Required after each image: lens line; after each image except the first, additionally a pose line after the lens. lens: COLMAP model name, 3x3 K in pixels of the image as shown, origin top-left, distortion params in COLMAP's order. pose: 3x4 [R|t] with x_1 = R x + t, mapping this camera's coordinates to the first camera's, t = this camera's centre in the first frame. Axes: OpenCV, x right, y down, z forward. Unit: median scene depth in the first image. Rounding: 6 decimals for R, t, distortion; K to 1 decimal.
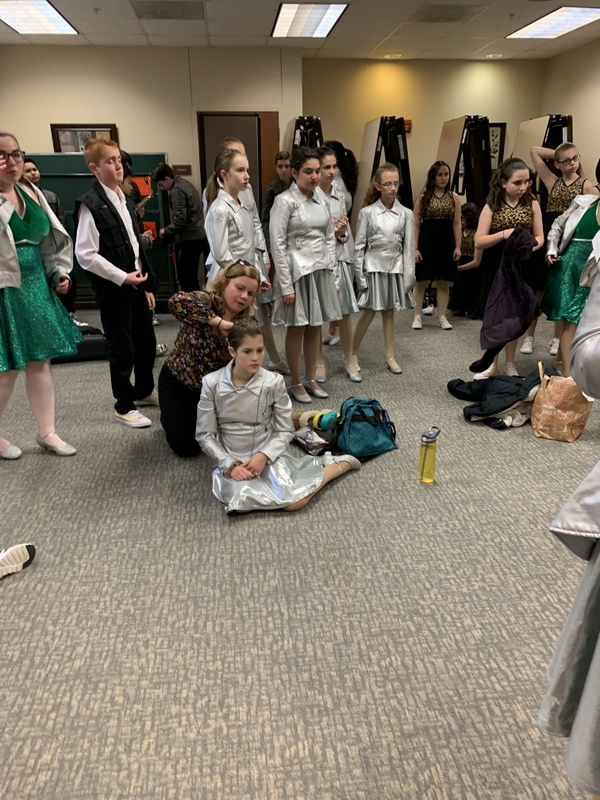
lens RADIAL K [[596.2, 0, 300.0], [0, 596.2, 400.0], [0, 0, 1]] dist [0.009080, 0.004204]
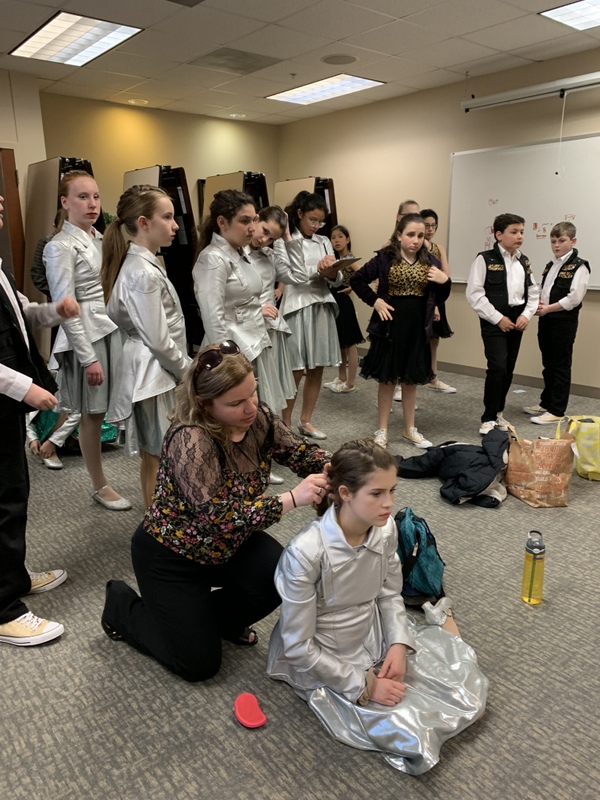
lens RADIAL K [[596.2, 0, 300.0], [0, 596.2, 400.0], [0, 0, 1]] dist [0.009080, 0.004204]
pose [[0.841479, -0.134178, 0.523363, -0.346975], [0.181502, 0.982580, -0.039913, -0.123009], [-0.508891, 0.128577, 0.851174, 0.365459]]
